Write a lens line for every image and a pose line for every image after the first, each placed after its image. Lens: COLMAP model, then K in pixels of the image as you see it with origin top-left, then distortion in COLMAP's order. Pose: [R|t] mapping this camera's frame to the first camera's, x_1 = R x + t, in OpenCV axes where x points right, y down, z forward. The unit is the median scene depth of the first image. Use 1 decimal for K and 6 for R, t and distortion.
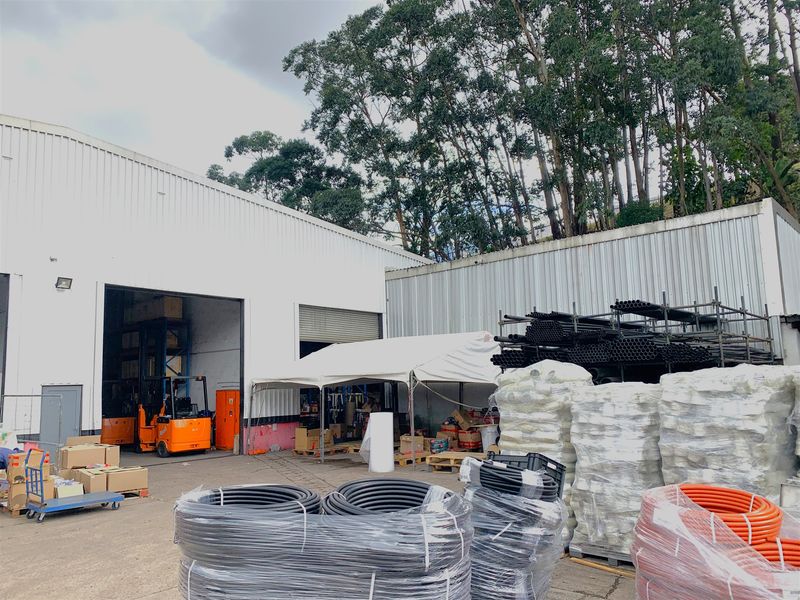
lens RADIAL K [[608.3, 0, 395.4], [0, 608.3, 314.2], [0, 0, 1]] dist [0.015159, -0.008357]
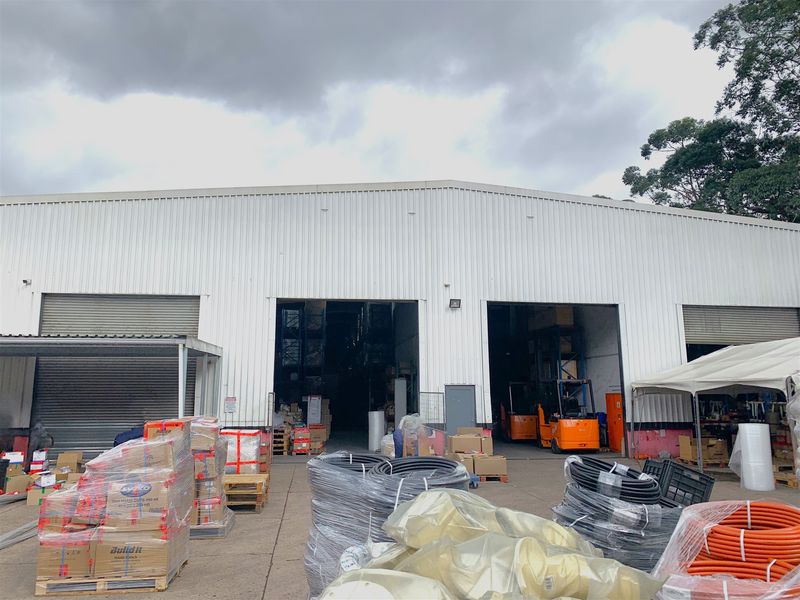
lens RADIAL K [[608.3, 0, 395.4], [0, 608.3, 314.2], [0, 0, 1]] dist [0.015159, -0.008357]
pose [[0.755966, -0.058361, -0.652004, 0.124281], [0.055371, 0.998149, -0.025144, -0.003252], [0.652265, -0.017094, 0.757799, -0.013498]]
